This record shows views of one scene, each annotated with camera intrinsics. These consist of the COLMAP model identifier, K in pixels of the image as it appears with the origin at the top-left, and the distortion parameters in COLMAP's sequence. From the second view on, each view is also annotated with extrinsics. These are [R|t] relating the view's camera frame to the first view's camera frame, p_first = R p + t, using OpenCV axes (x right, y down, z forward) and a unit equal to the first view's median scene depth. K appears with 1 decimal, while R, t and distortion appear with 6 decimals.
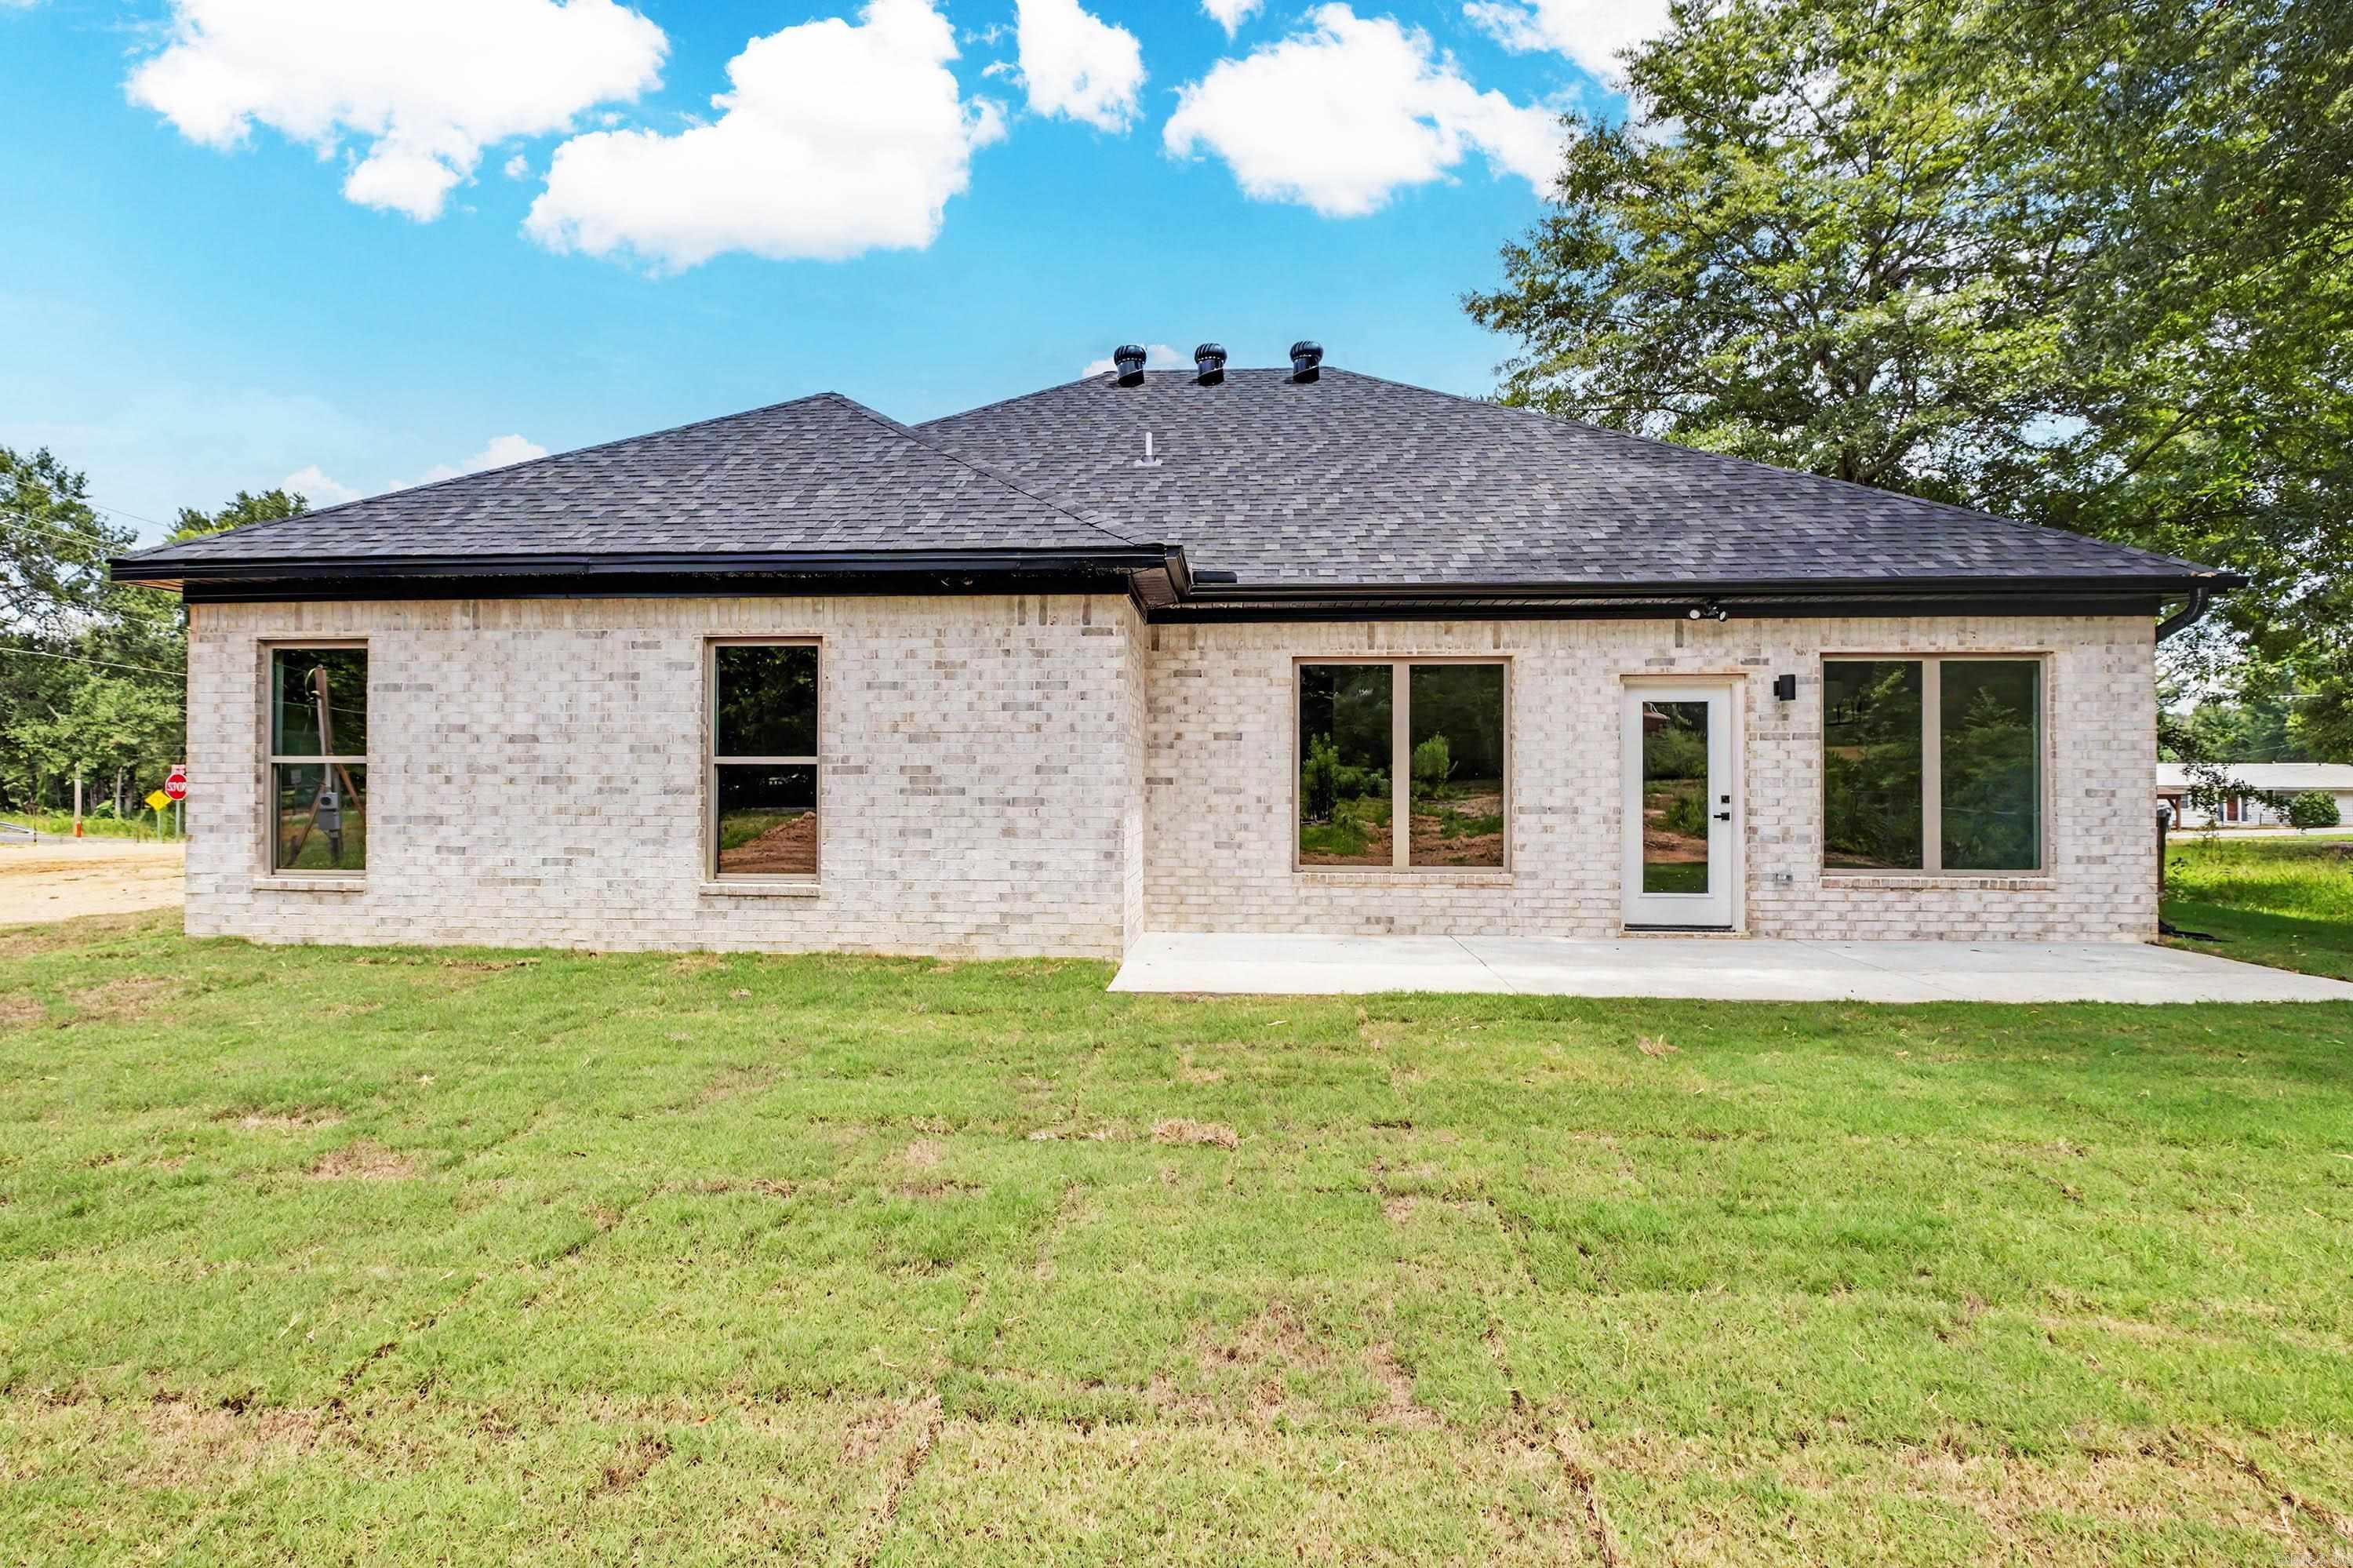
lens RADIAL K [[1023.7, 0, 1180.4], [0, 1023.7, 777.3], [0, 0, 1]] dist [0.001835, -0.002842]
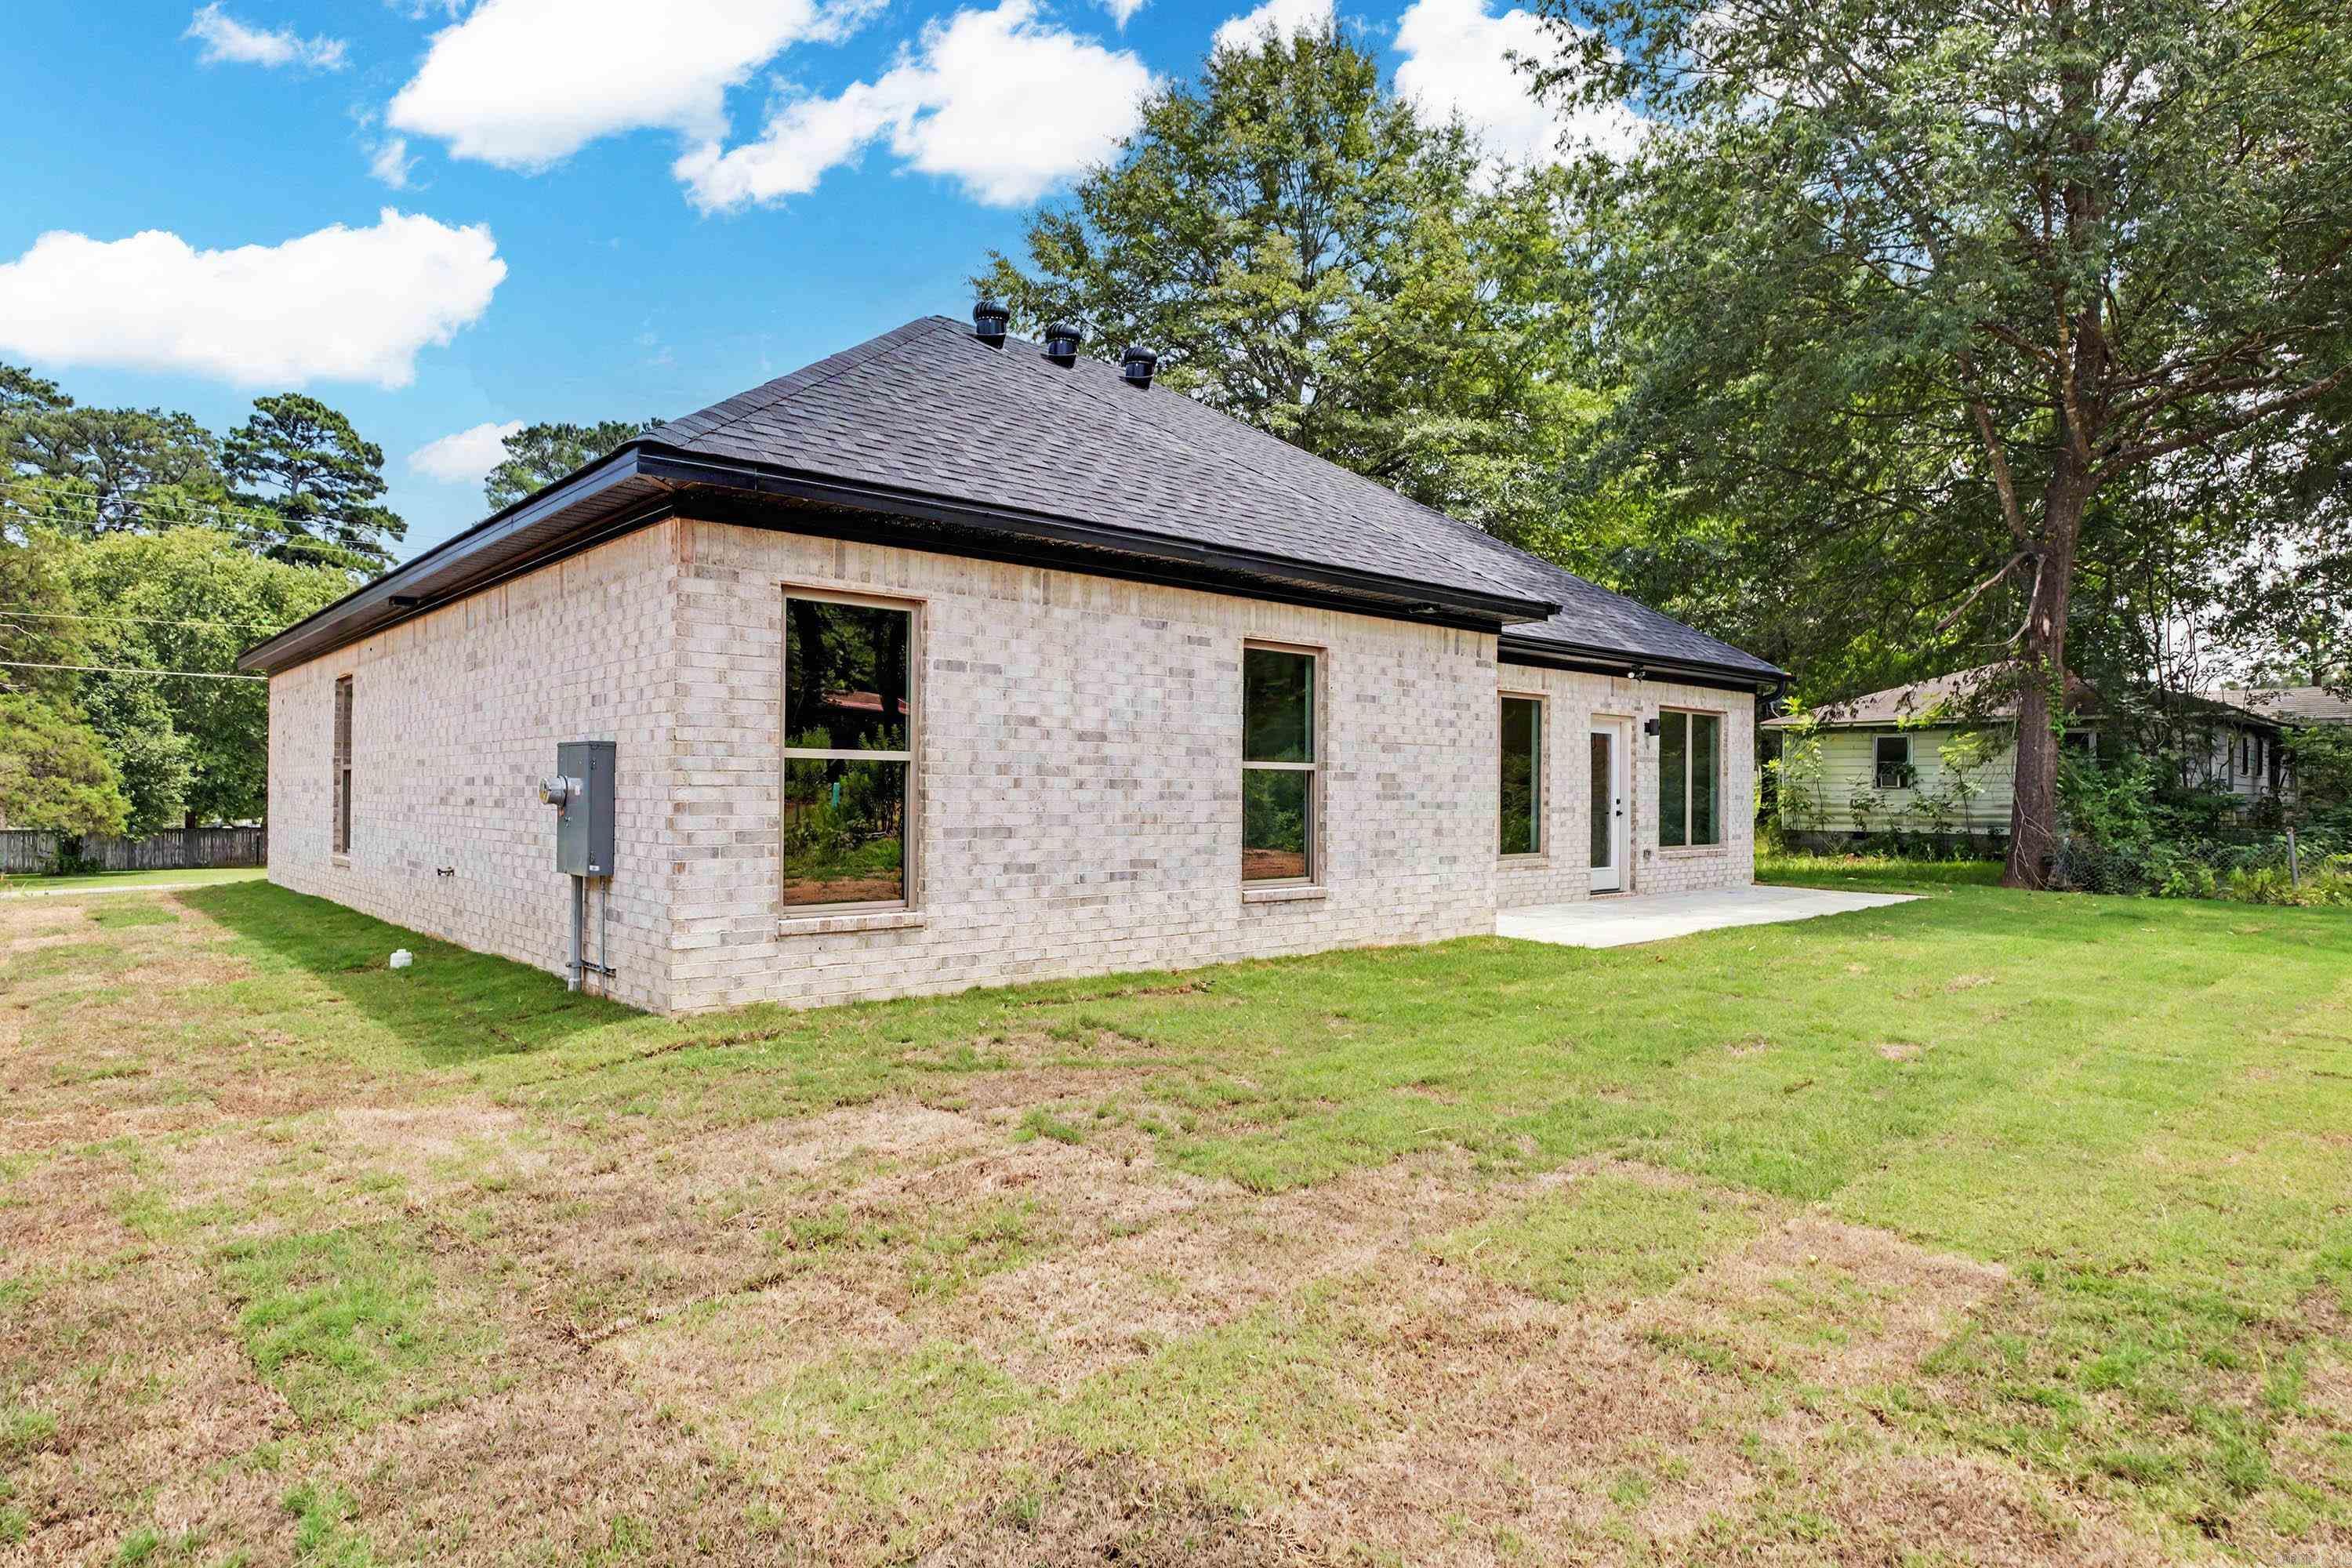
lens RADIAL K [[1309.8, 0, 1175.6], [0, 1309.8, 789.4], [0, 0, 1]] dist [0.004077, 0.002171]
pose [[0.696790, 0.002537, 0.717270, -1.283687], [-0.005872, 0.999980, 0.002167, 0.004123], [-0.717251, -0.005721, 0.696792, 0.161941]]
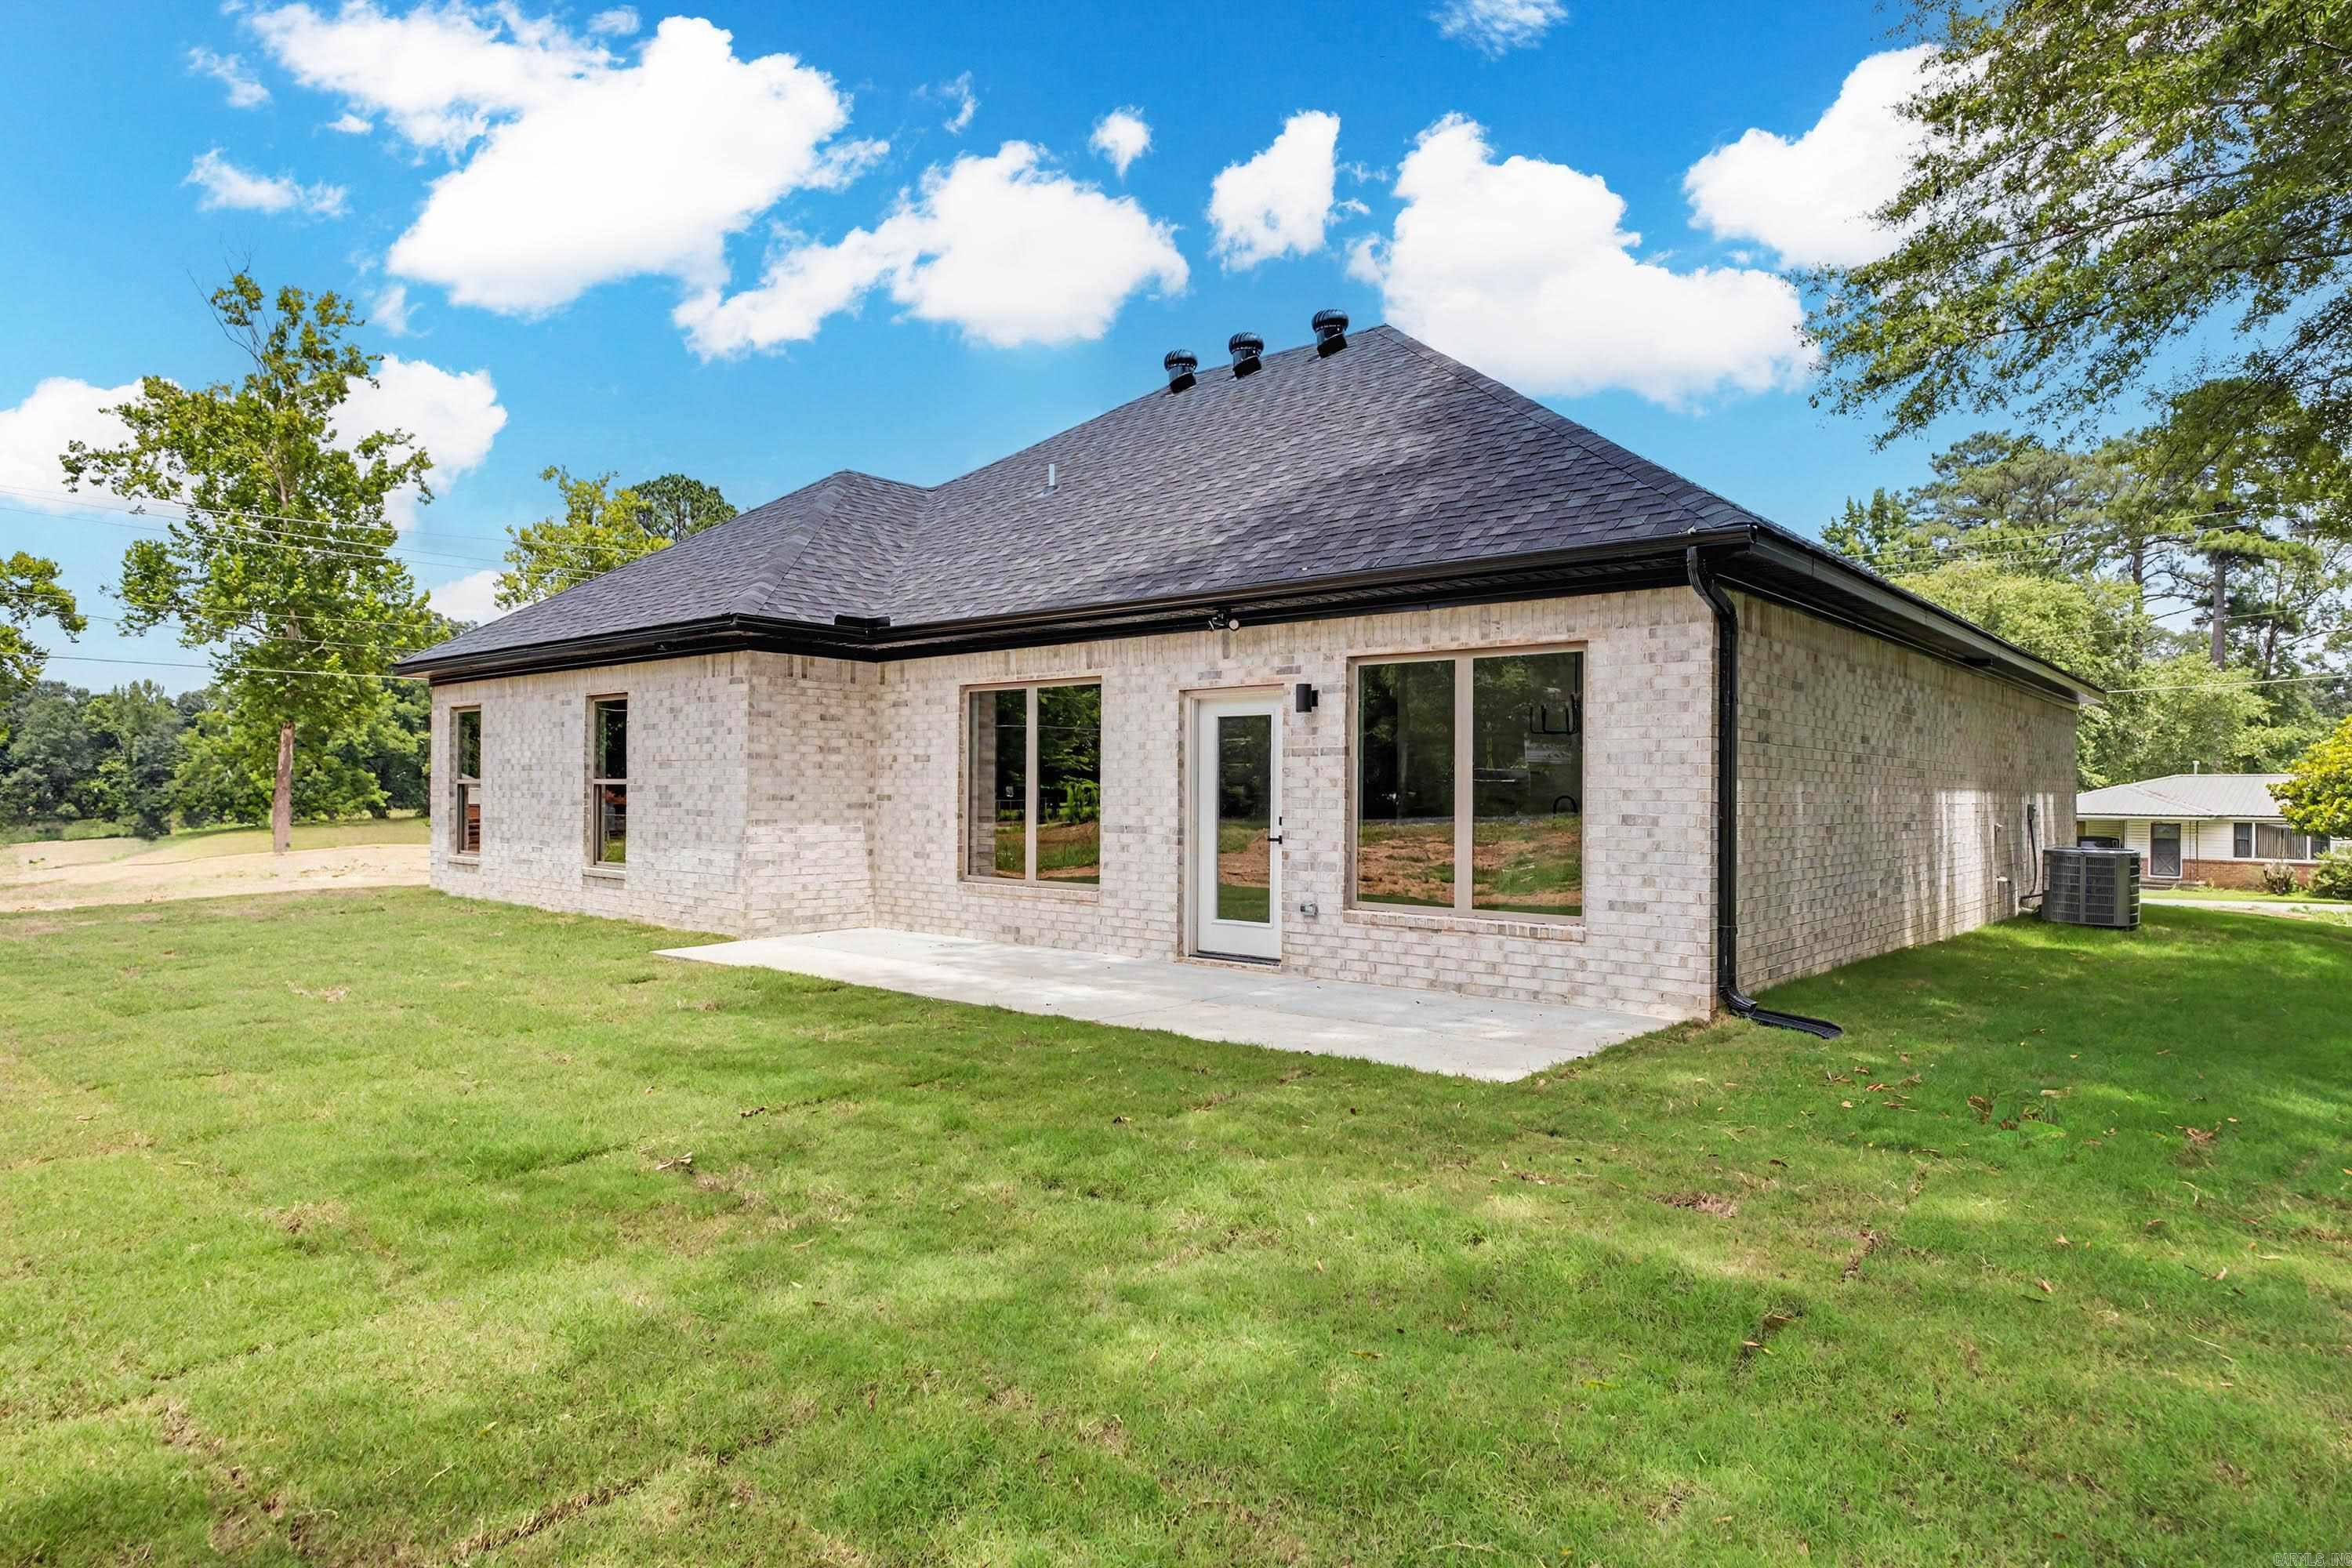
lens RADIAL K [[1309.8, 0, 1224.5], [0, 1309.8, 779.4], [0, 0, 1]] dist [0.004077, 0.002171]
pose [[0.817905, -0.002303, -0.575349, 1.204688], [-0.001930, 0.999975, -0.006746, -0.007945], [0.575350, 0.006628, 0.817880, 0.013682]]
